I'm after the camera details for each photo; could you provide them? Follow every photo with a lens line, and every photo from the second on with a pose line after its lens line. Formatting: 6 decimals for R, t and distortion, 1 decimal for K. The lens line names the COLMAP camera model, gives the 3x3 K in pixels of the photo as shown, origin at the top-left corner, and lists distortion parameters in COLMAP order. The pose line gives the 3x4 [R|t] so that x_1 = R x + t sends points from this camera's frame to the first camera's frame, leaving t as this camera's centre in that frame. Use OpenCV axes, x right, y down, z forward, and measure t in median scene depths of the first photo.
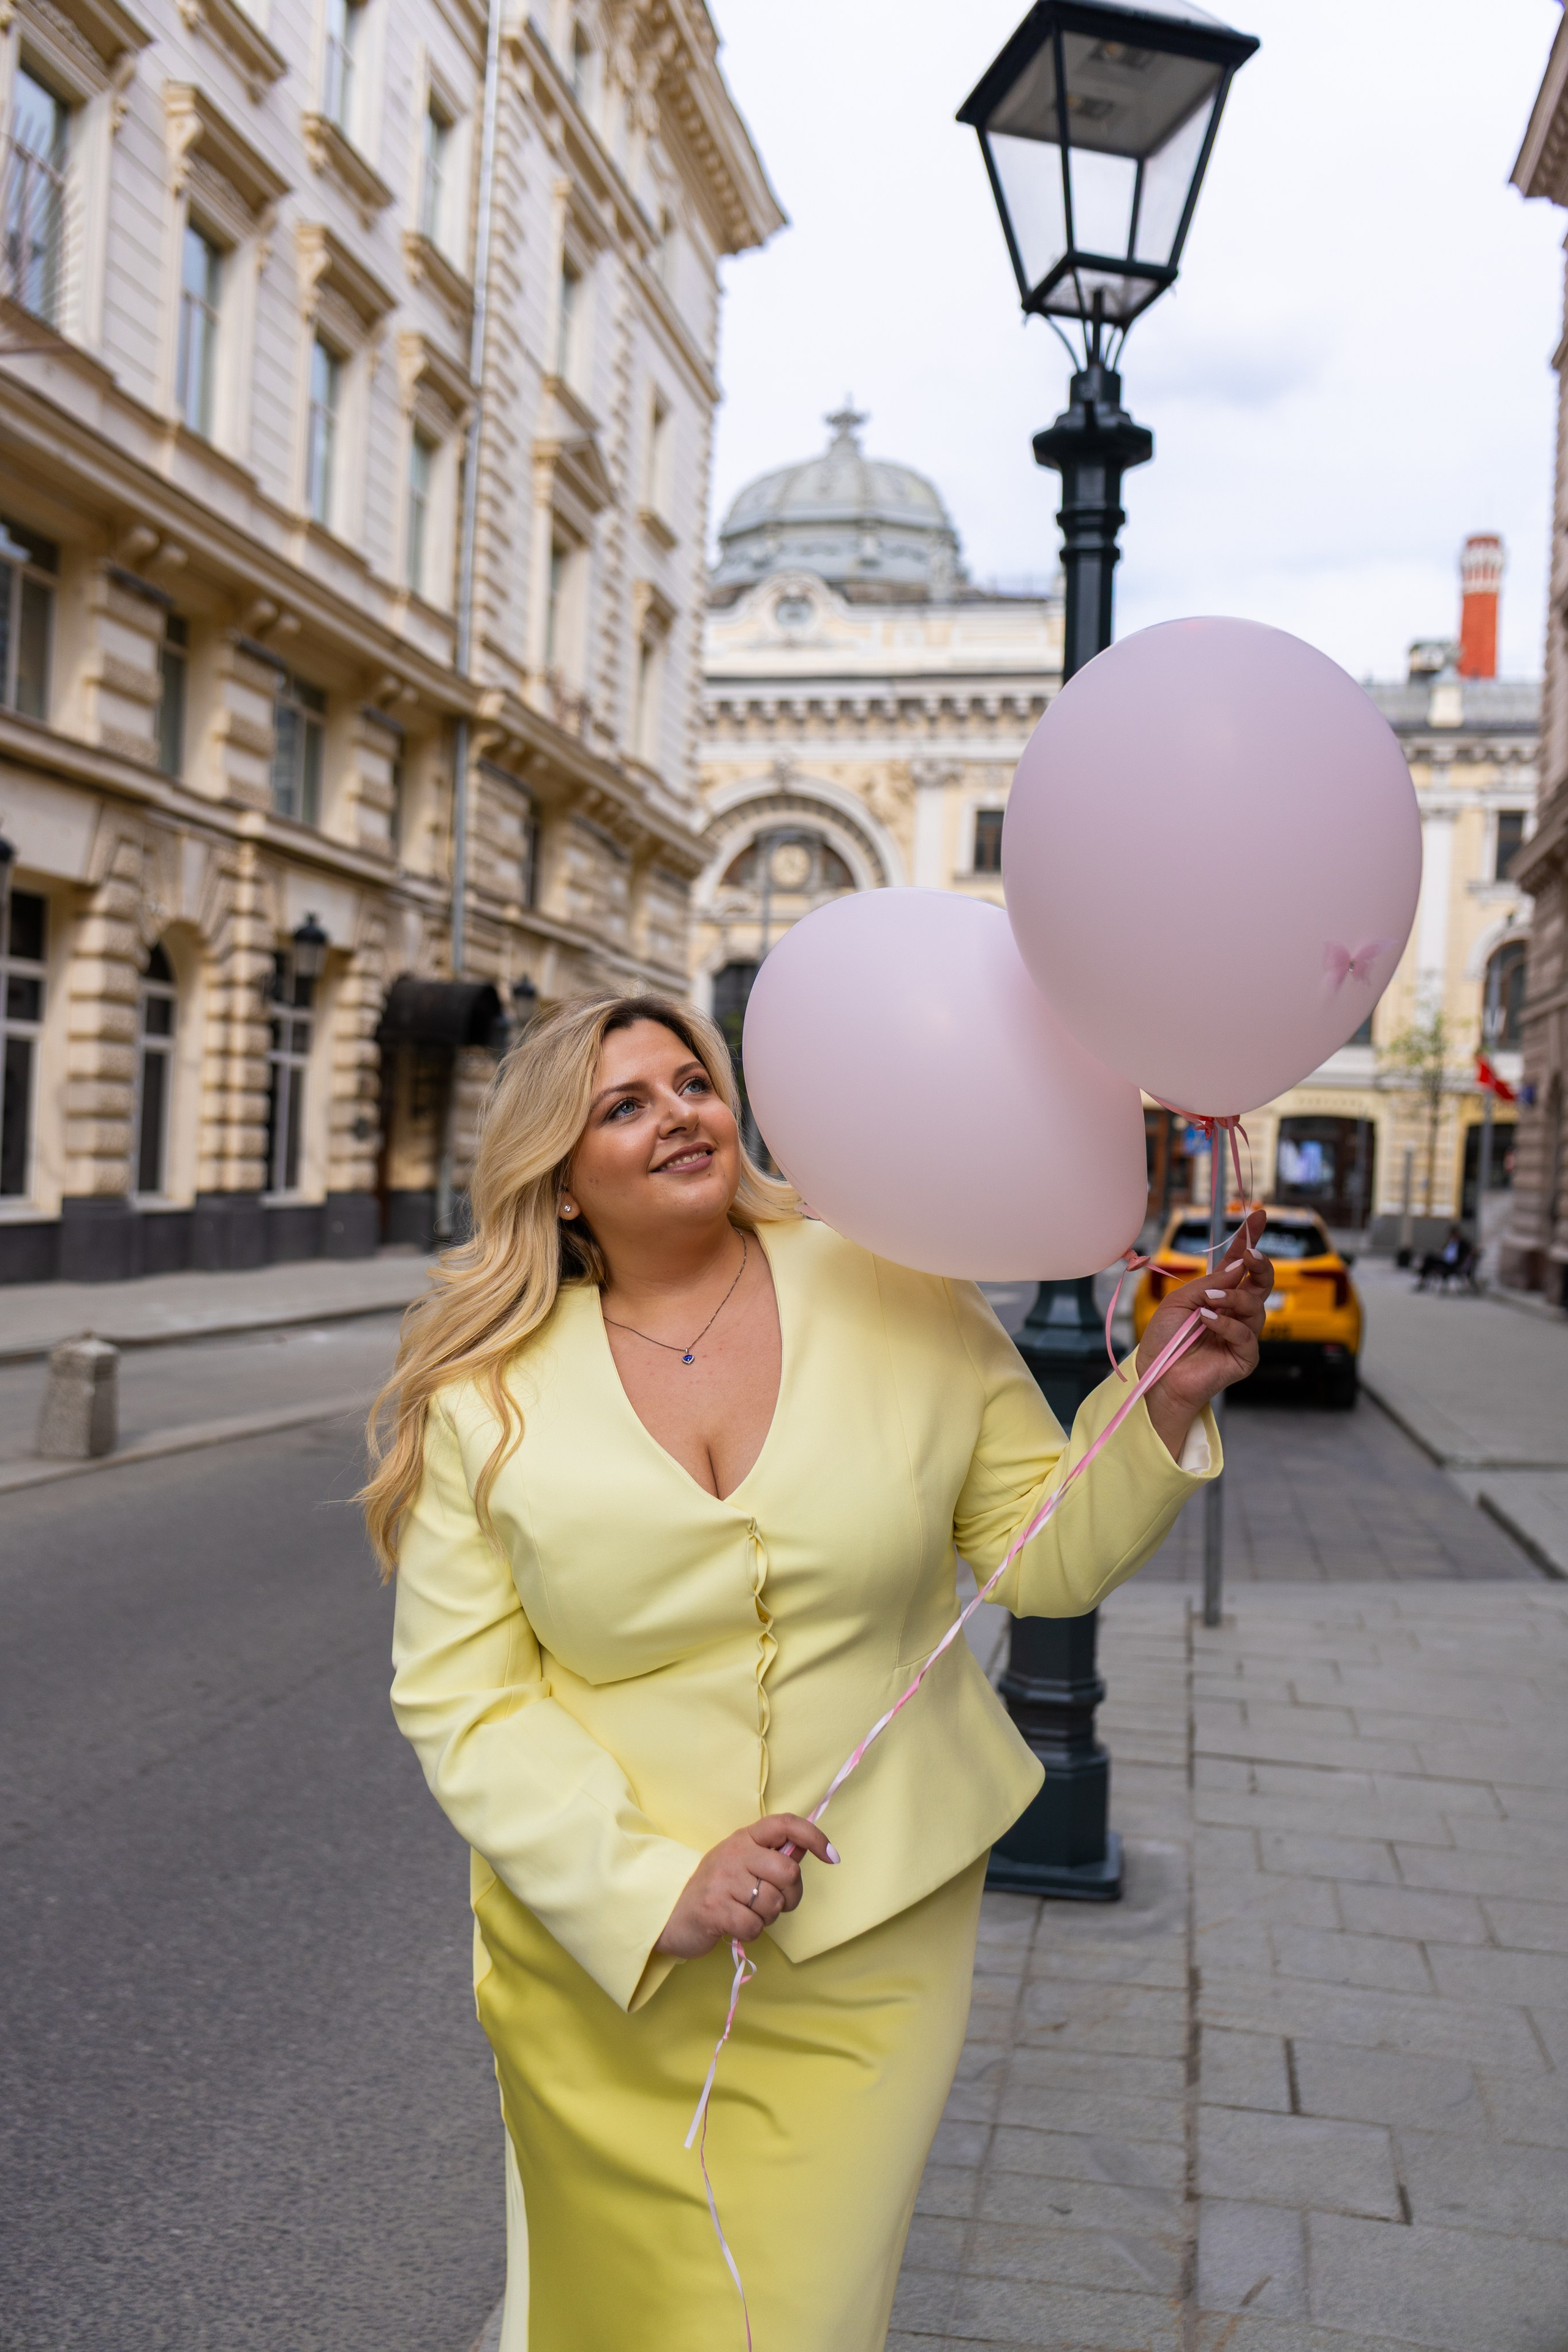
lens RADIAL K [[2062.6, 0, 784.0], [0, 2062.6, 1176.0], [0, 0, 1]] dist [-0.001219, -0.072381]
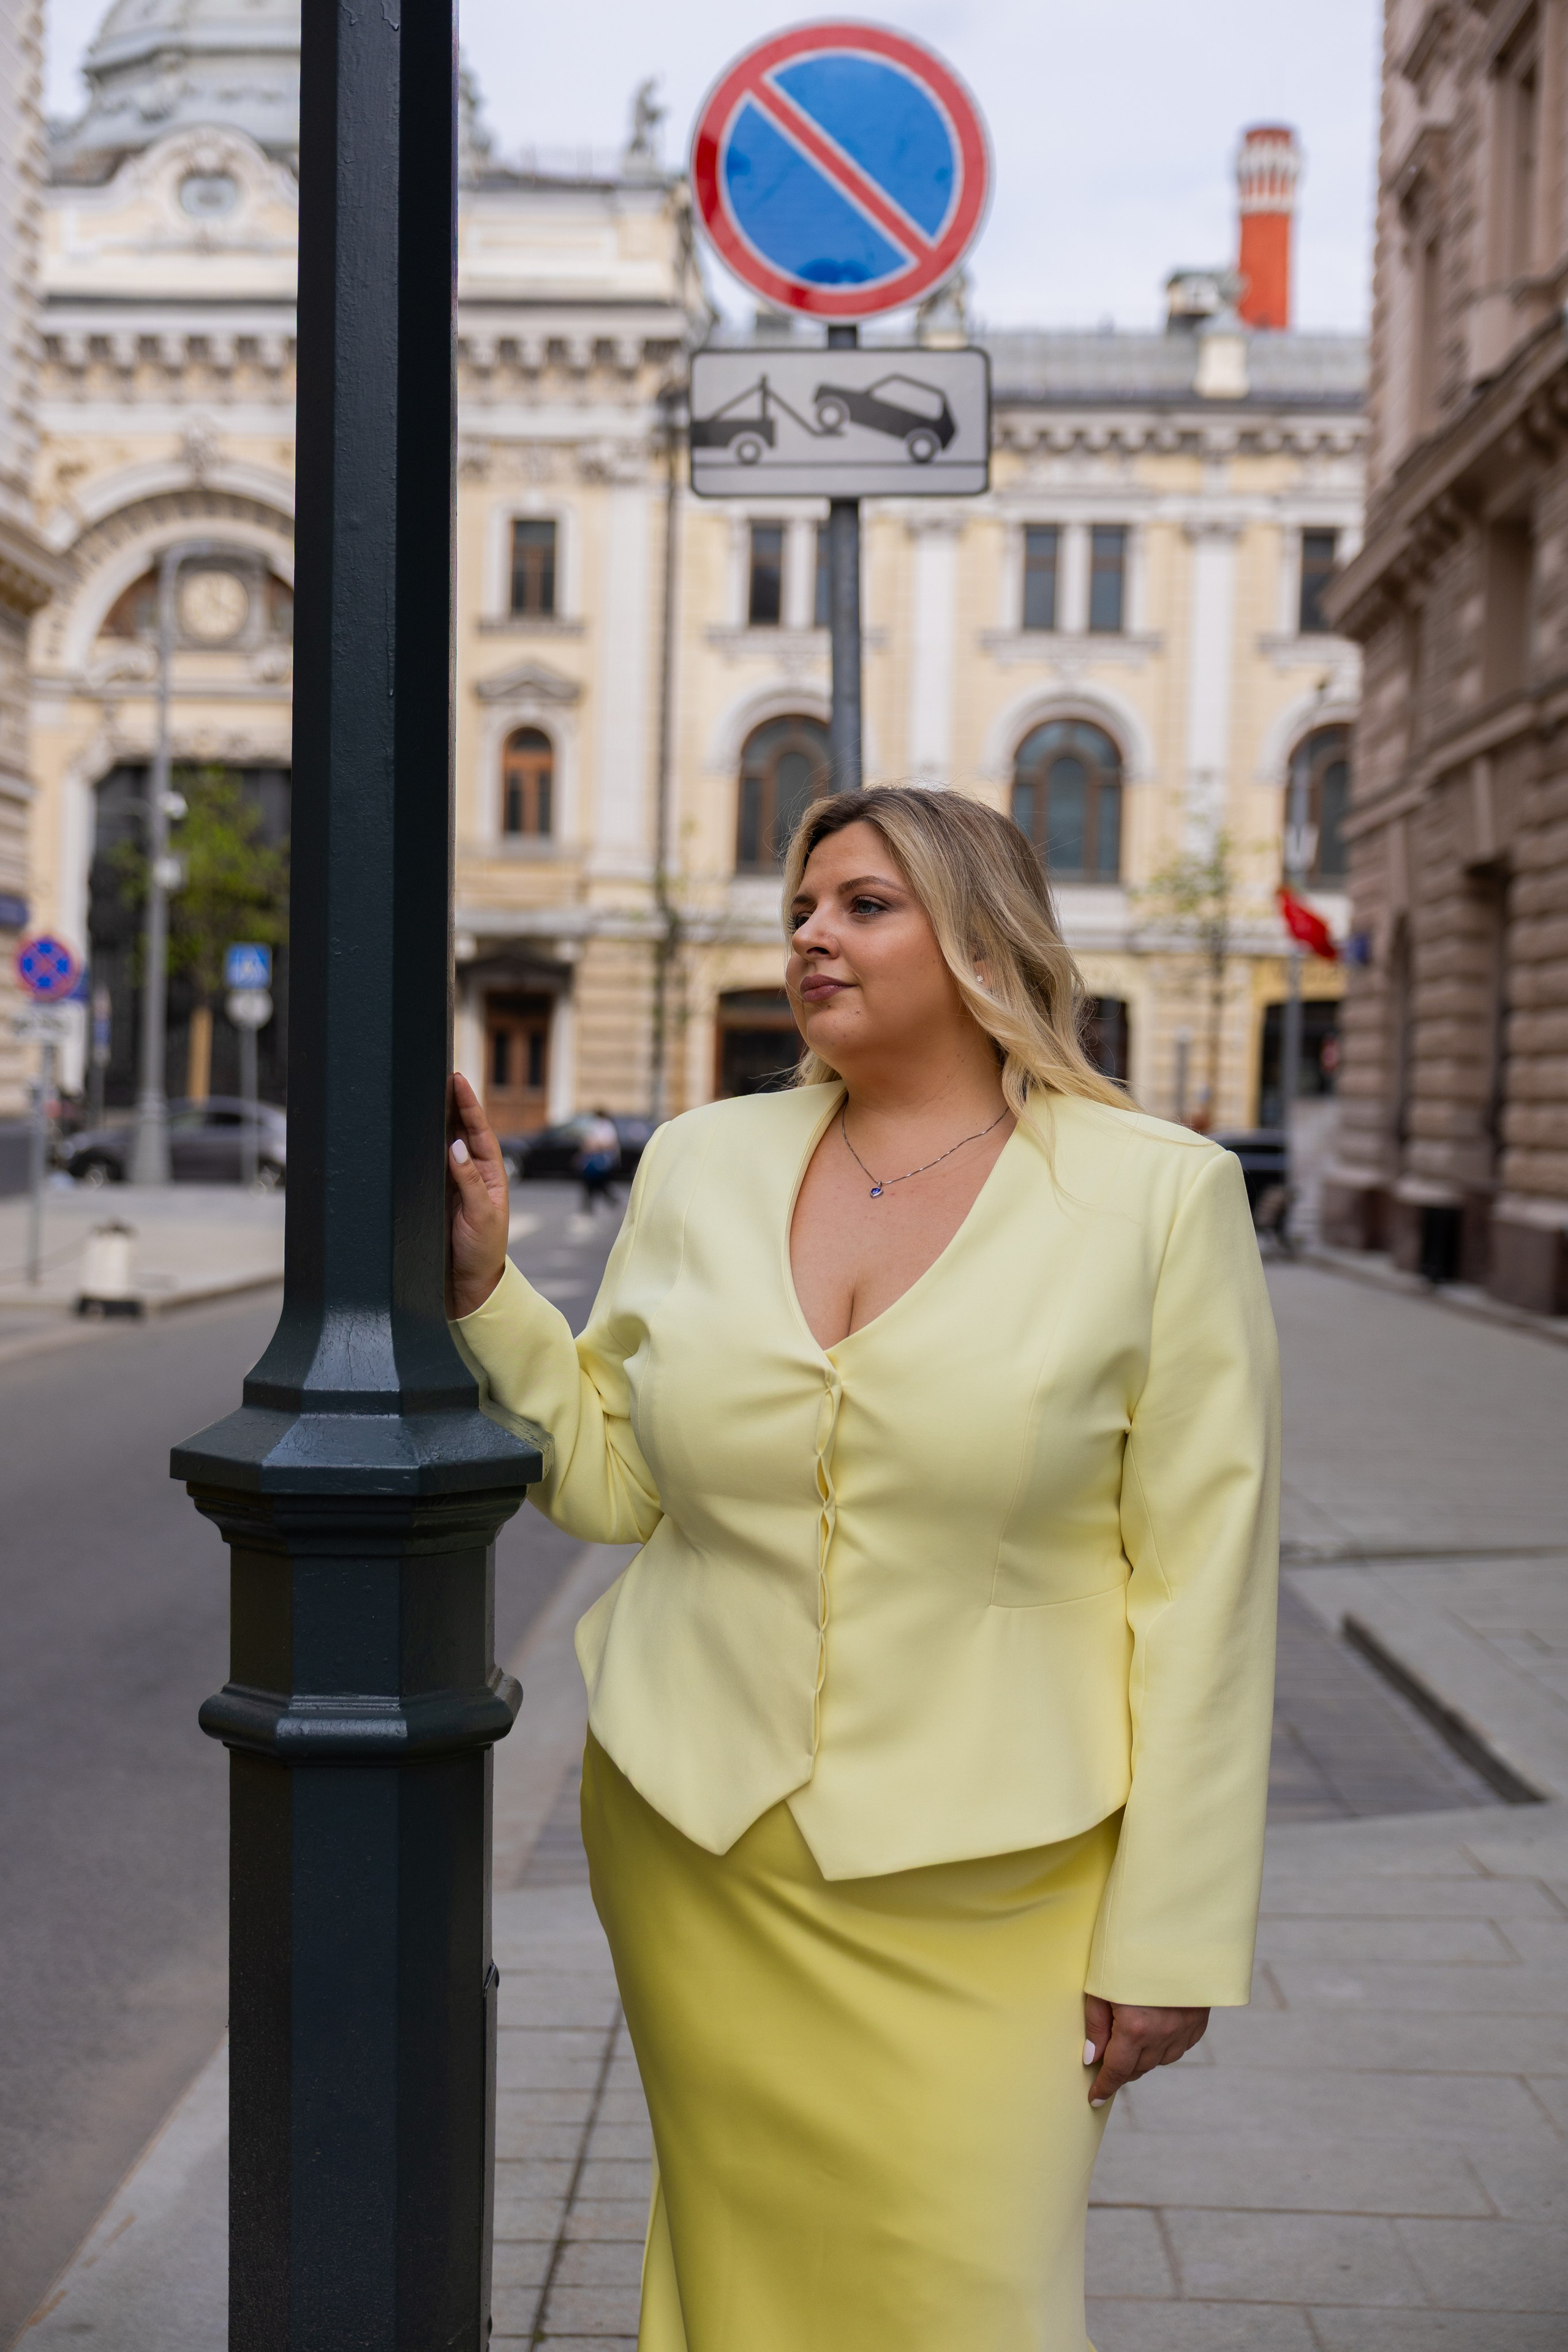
lens RADIAL K [[3196.2, 0, 893.0], [0, 3196.2, 1173.9], [0, 0, 1]] dist [0.003620, -0.003446]
pose [[0.978730, -0.026573, 0.203425, 0.009321], [0.021793, 0.999432, 0.025700, 0.001934], [-0.203992, -0.020720, 0.978753, 0.037653]]
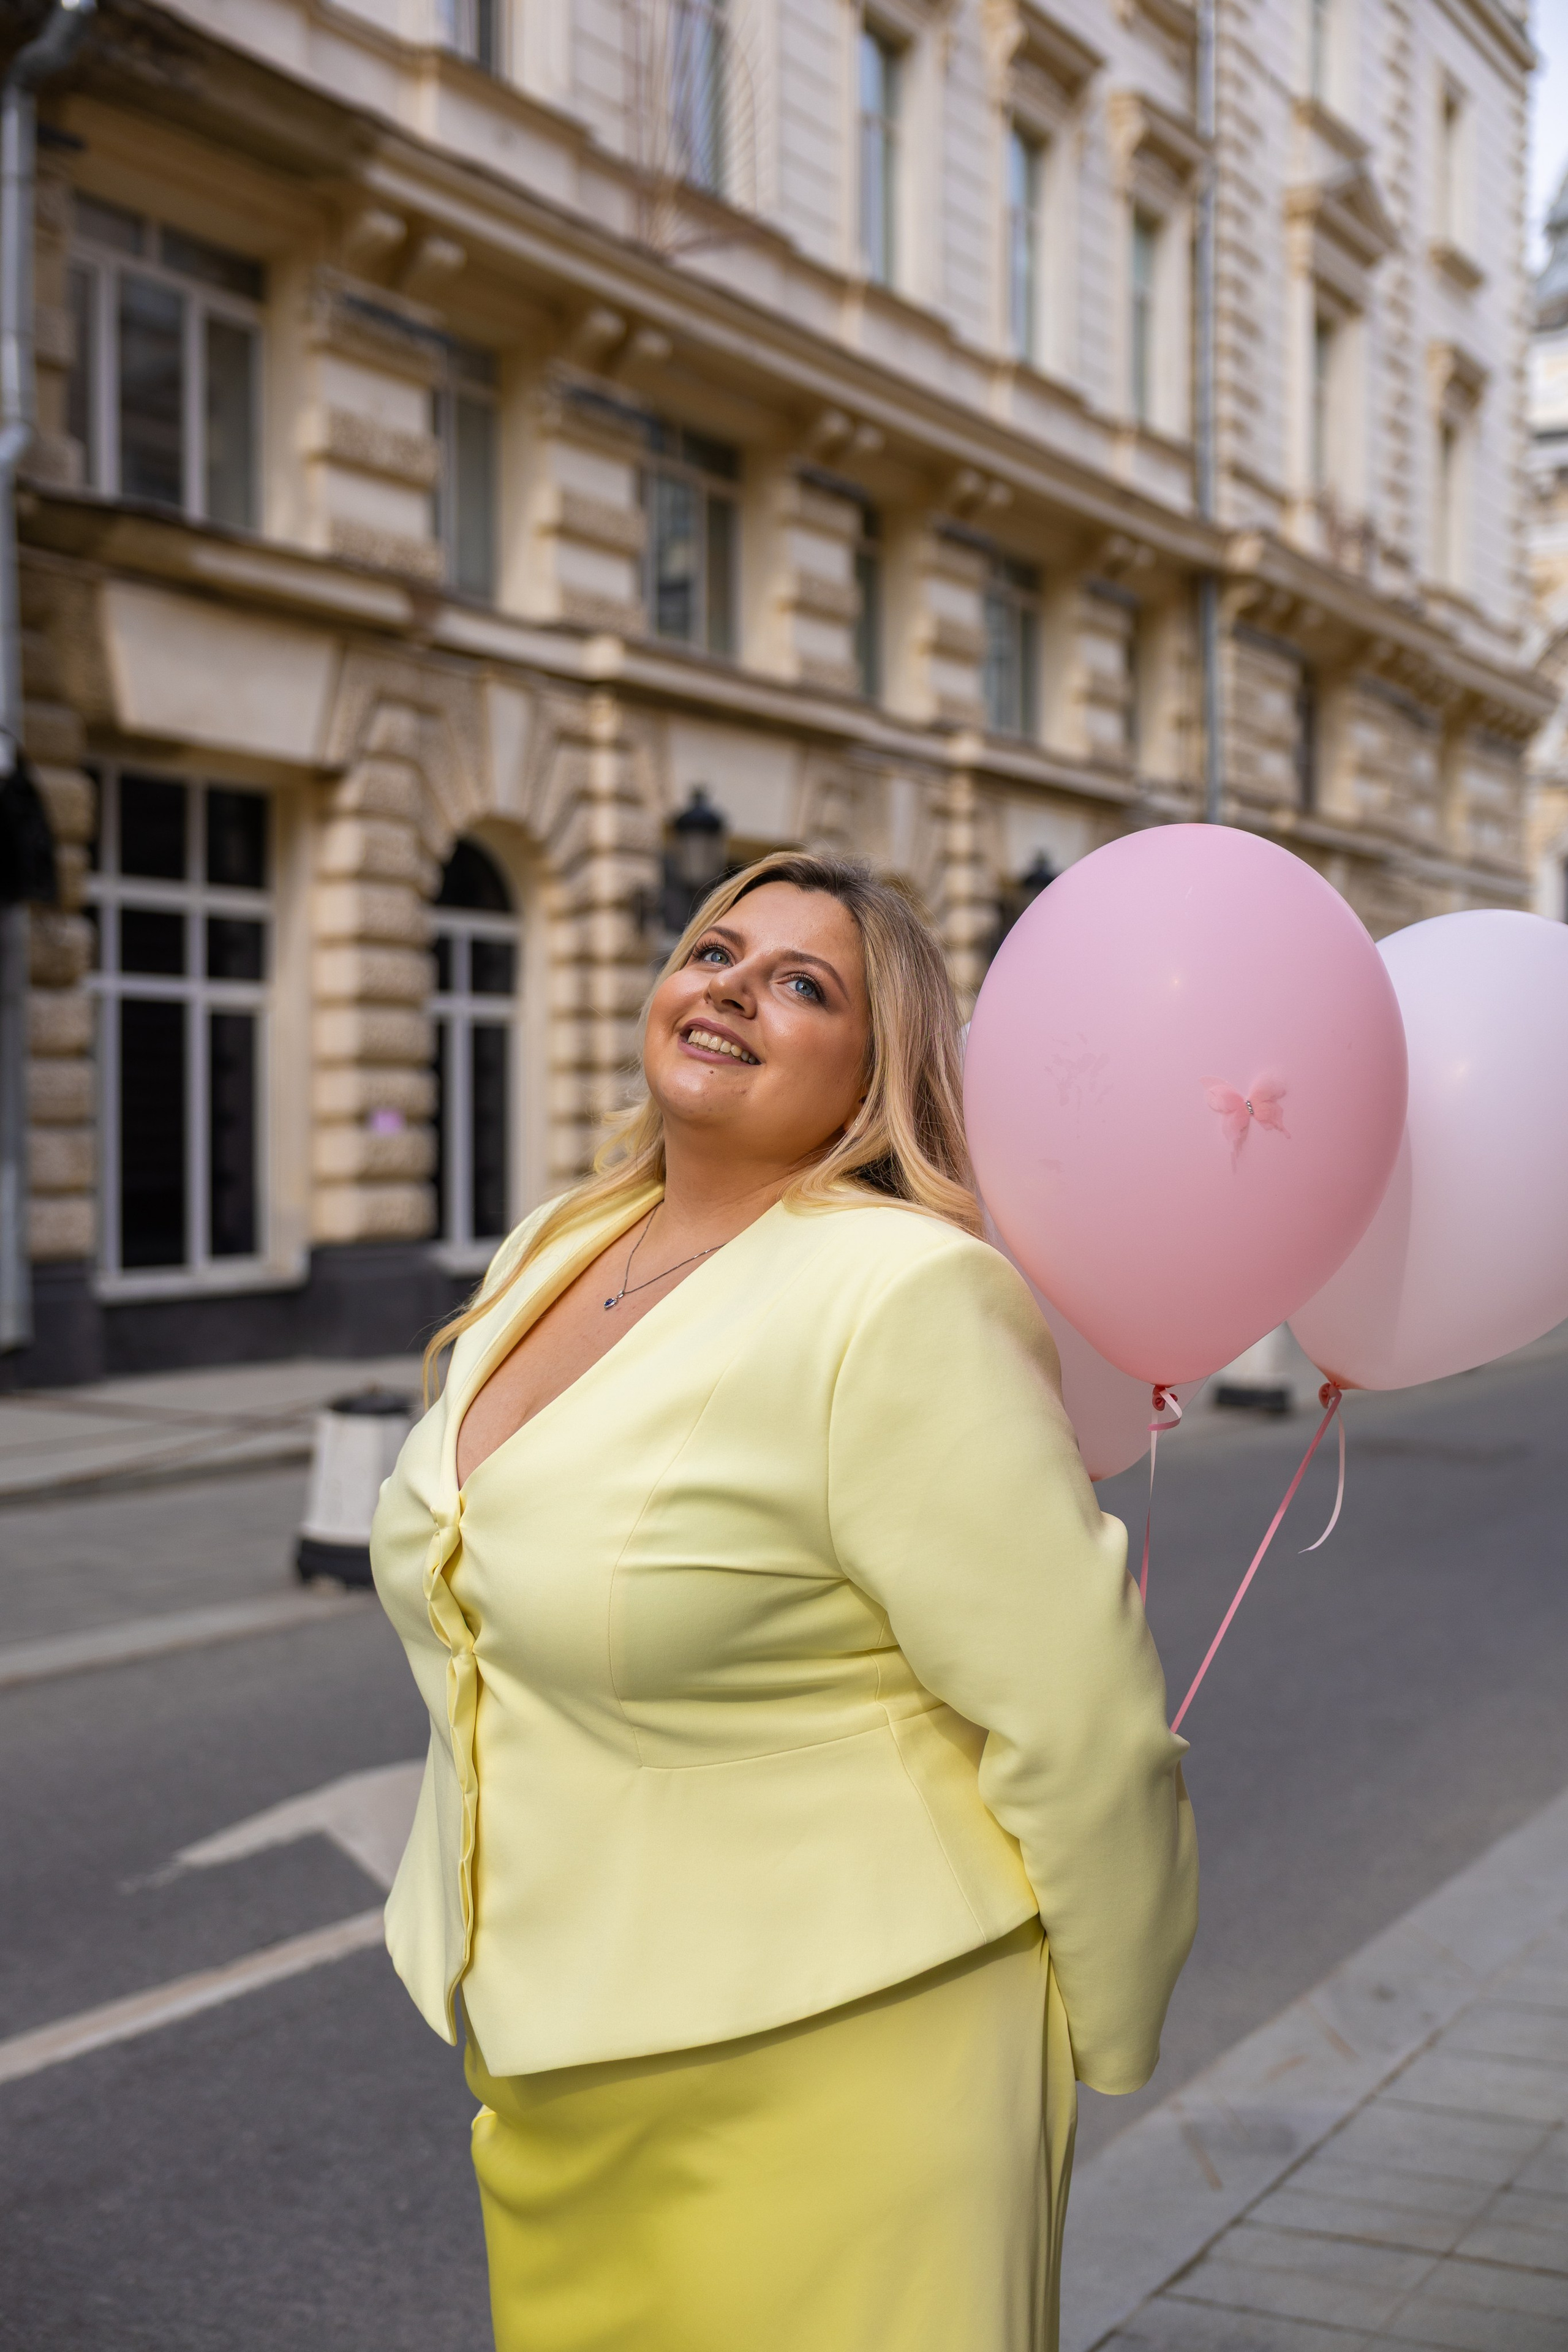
lens RADIAL K [[2170.8, 0, 784.0], [0, 2170.8, 1176.0], [0, 0, 1]] dist [0.039517, -0.078017]
pose [[0.903295, -0.045871, -0.426561, 0.037773], [0.047974, 0.998832, -0.005821, -0.000440], [0.426329, -0.015205, 0.904440, 0.195814]]
